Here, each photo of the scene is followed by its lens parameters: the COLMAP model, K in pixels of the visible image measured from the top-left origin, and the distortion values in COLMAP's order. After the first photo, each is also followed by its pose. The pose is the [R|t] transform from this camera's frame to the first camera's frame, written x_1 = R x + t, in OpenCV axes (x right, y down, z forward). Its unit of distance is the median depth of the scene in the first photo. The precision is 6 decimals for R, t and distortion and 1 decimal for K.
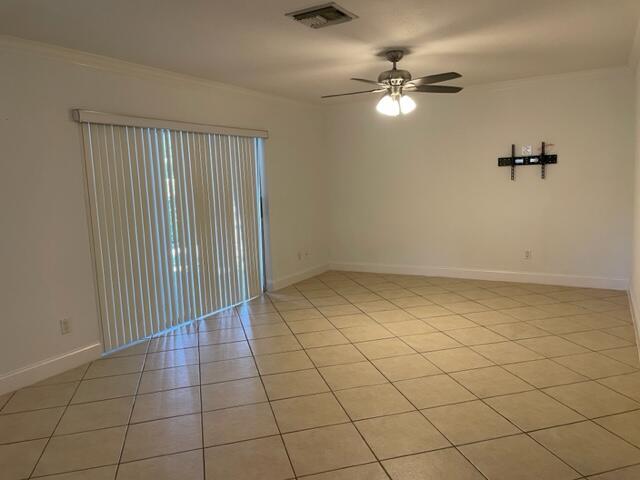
lens RADIAL K [[486.3, 0, 318.2], [0, 486.3, 240.3], [0, 0, 1]] dist [0.031258, -0.002528]
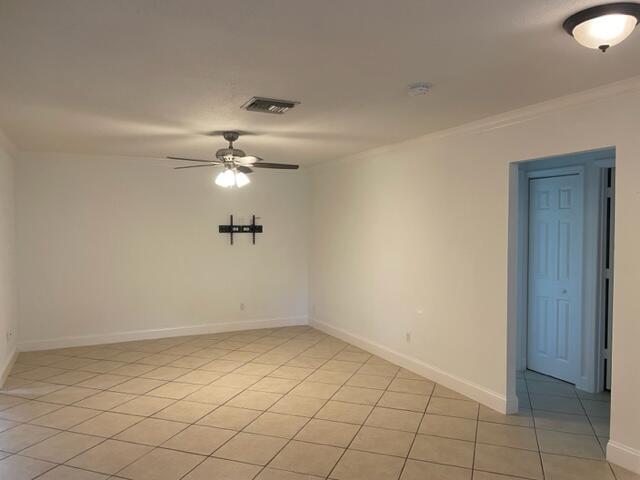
lens RADIAL K [[486.3, 0, 319.2], [0, 486.3, 240.8], [0, 0, 1]] dist [0.031258, -0.002528]
pose [[0.557363, 0.017441, 0.830086, -0.483337], [0.082952, 0.993607, -0.076574, -0.024619], [-0.826115, 0.111537, 0.552353, 0.171145]]
